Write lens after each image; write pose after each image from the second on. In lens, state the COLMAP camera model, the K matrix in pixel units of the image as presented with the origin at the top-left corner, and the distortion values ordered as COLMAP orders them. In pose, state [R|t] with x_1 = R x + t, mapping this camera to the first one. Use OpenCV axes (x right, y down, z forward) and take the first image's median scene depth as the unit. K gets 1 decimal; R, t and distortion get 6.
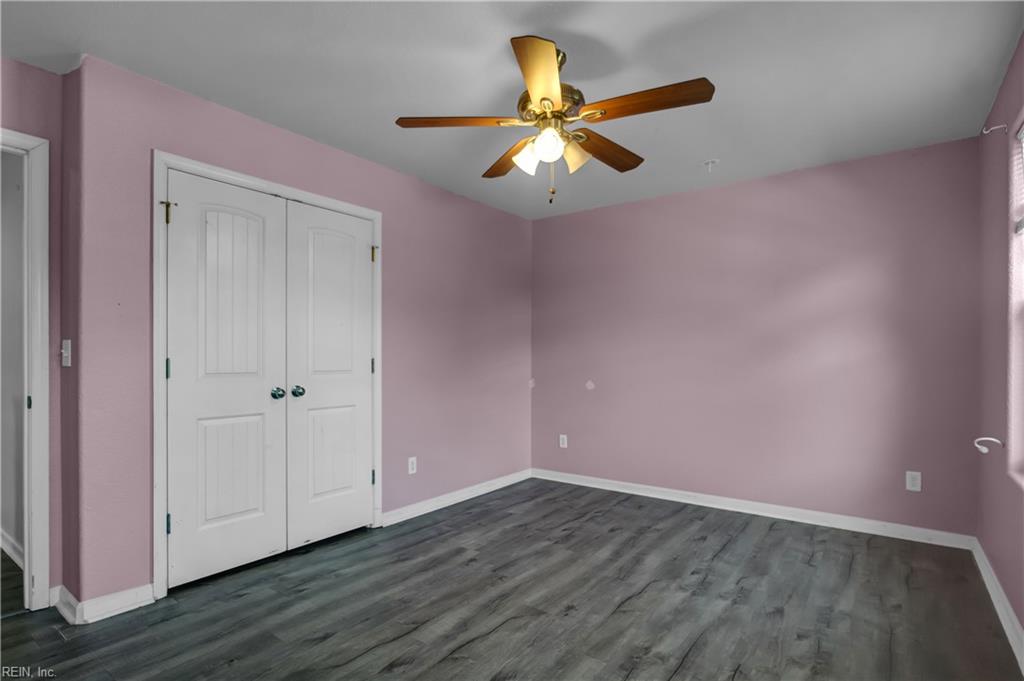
lens RADIAL K [[515.9, 0, 514.5], [0, 515.9, 357.0], [0, 0, 1]] dist [-0.019030, 0.000476]
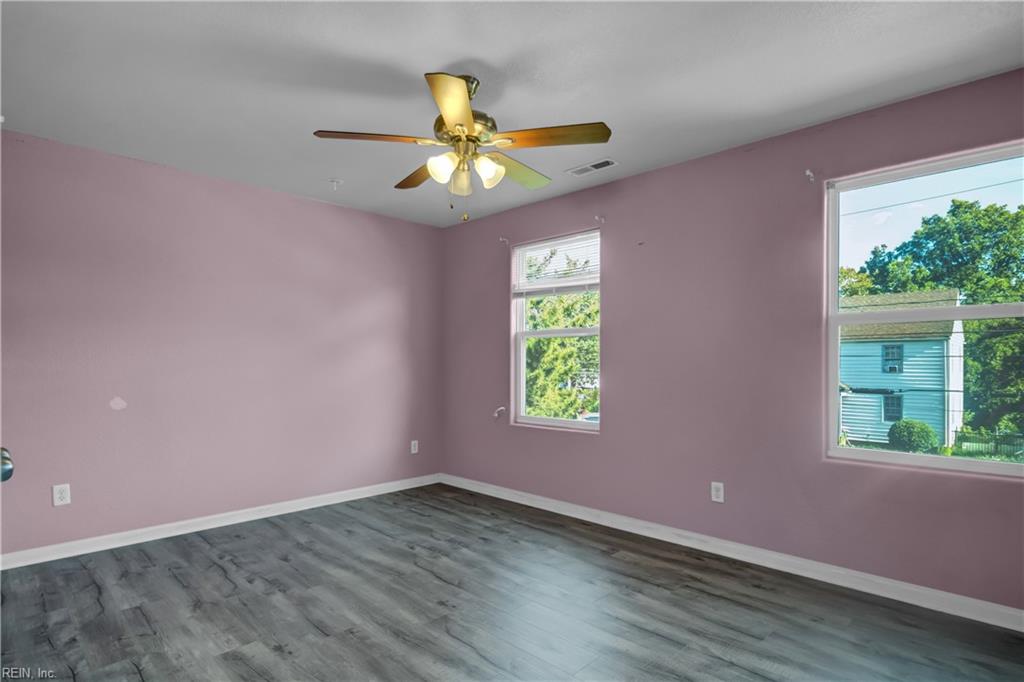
lens RADIAL K [[515.9, 0, 514.5], [0, 515.9, 357.5], [0, 0, 1]] dist [-0.019030, 0.000476]
pose [[0.144282, 0.005210, 0.989523, -0.655871], [0.000493, 0.999986, -0.005337, -0.006142], [-0.989537, 0.001258, 0.144277, 0.504298]]
